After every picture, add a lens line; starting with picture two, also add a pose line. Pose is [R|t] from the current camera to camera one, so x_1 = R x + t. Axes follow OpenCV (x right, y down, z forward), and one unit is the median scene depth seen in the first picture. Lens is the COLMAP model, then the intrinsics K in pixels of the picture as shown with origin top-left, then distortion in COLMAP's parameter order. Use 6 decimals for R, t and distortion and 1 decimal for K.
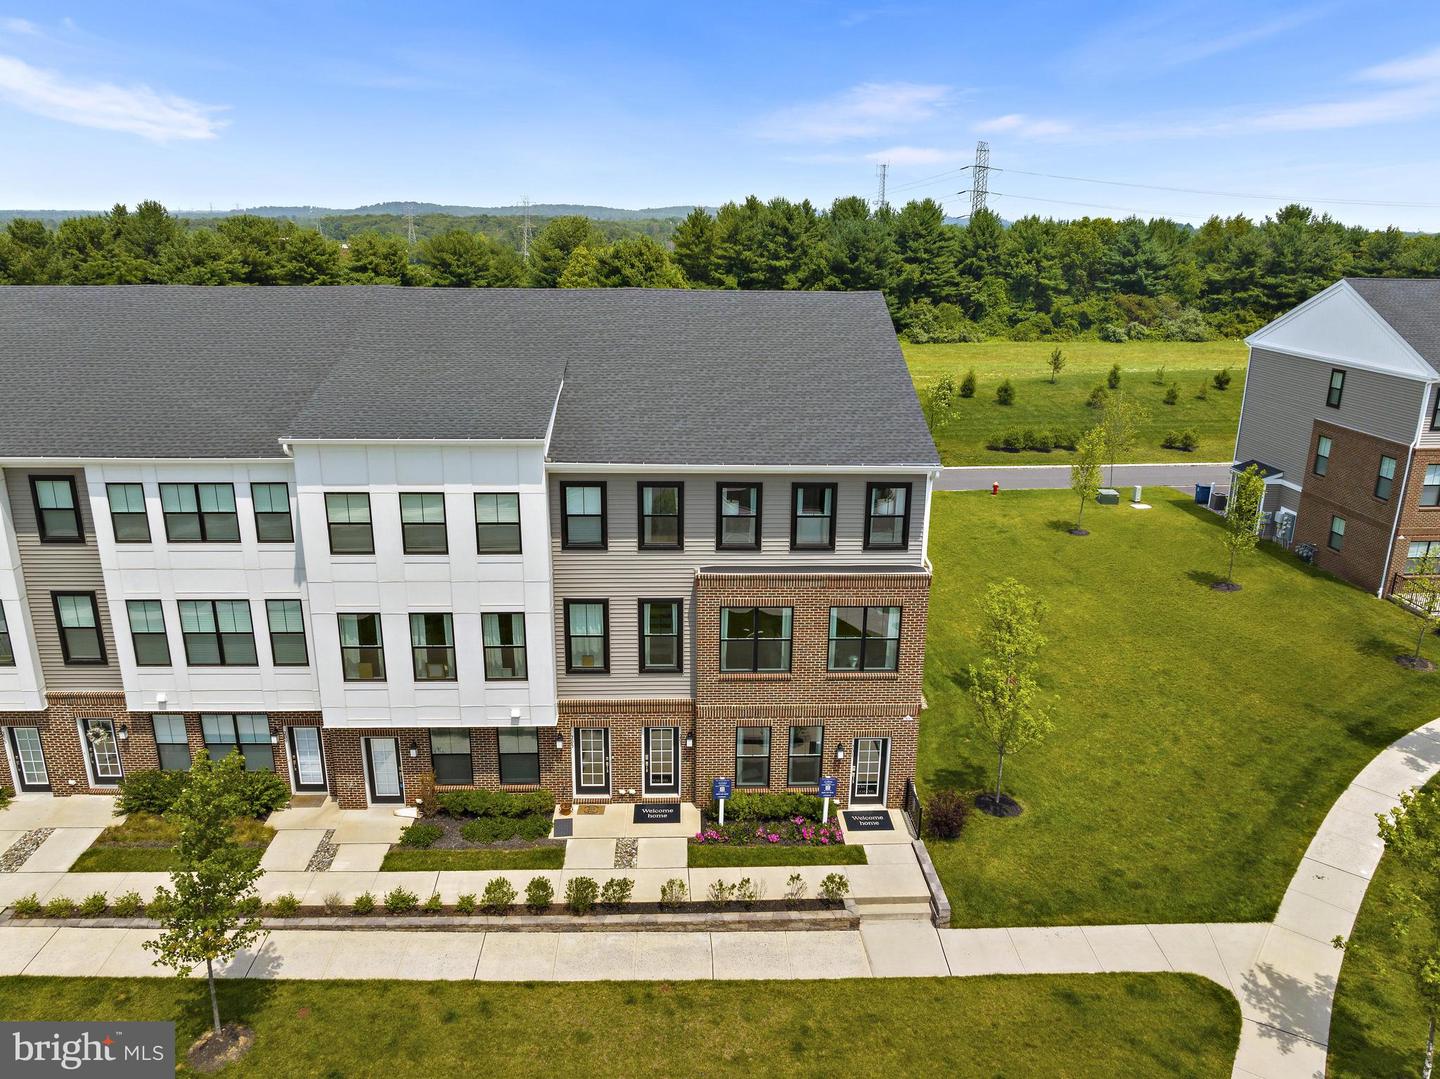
lens RADIAL K [[1017.1, 0, 721.3], [0, 1017.1, 535.4], [0, 0, 1]] dist [-0.038745, -0.003709]
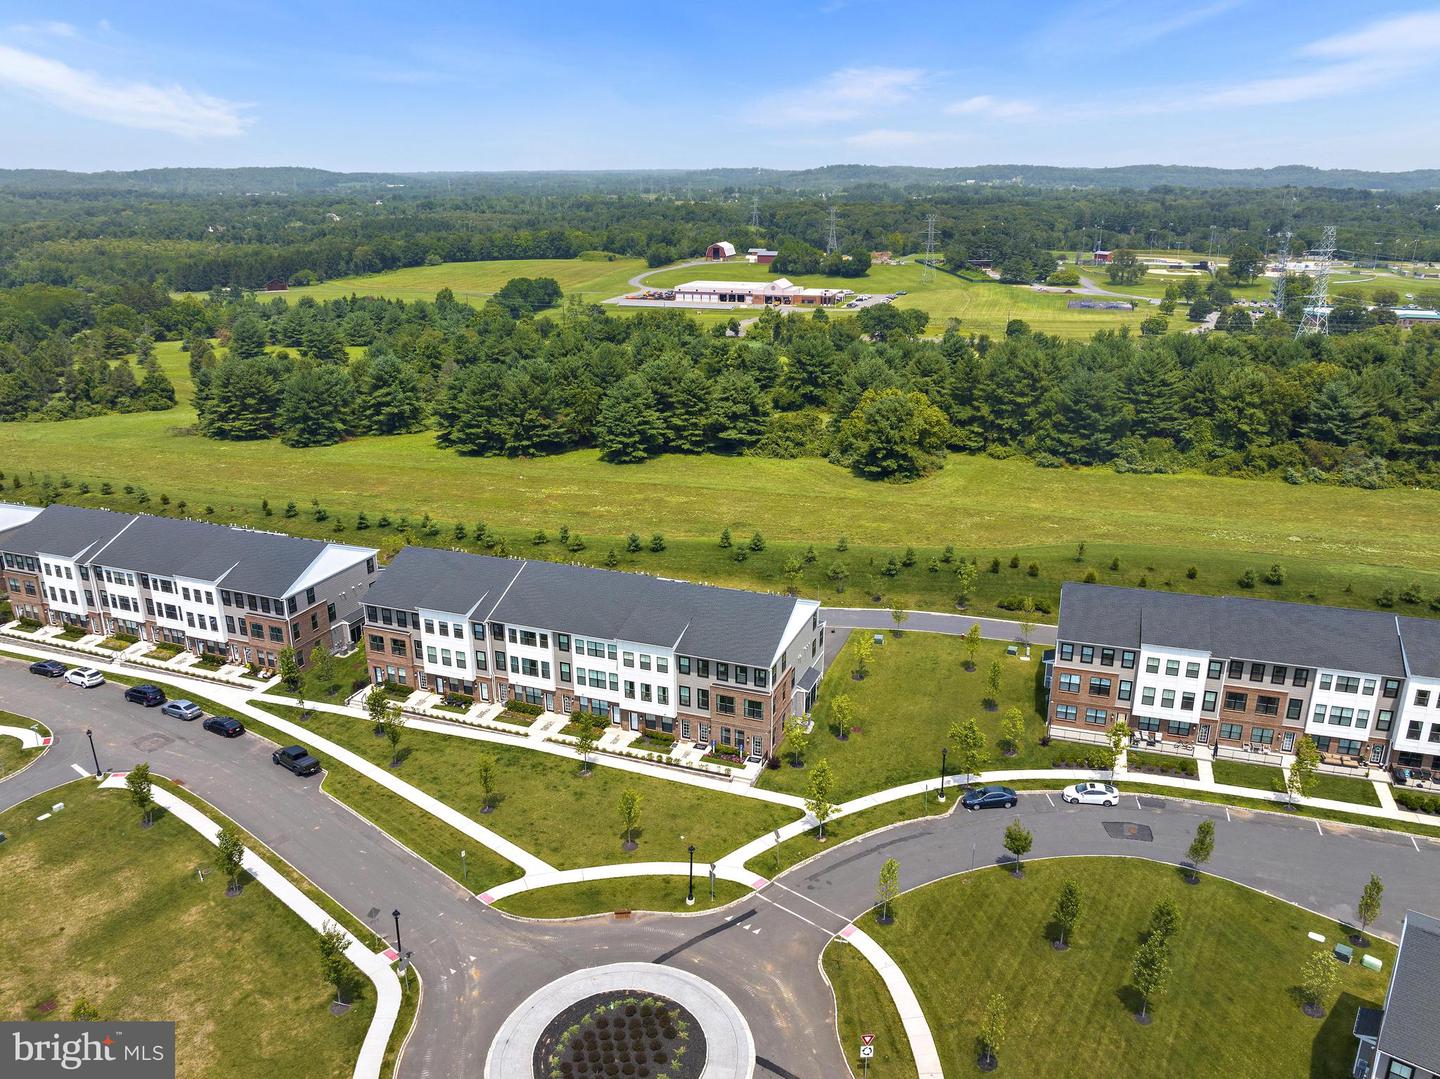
lens RADIAL K [[1049.9, 0, 718.9], [0, 1049.9, 539.0], [0, 0, 1]] dist [-0.032015, -0.010742]
pose [[0.918588, 0.111352, -0.379205, 1.360499], [-0.100680, 0.993764, 0.047927, -0.661295], [0.382177, -0.005847, 0.924070, -2.475393]]
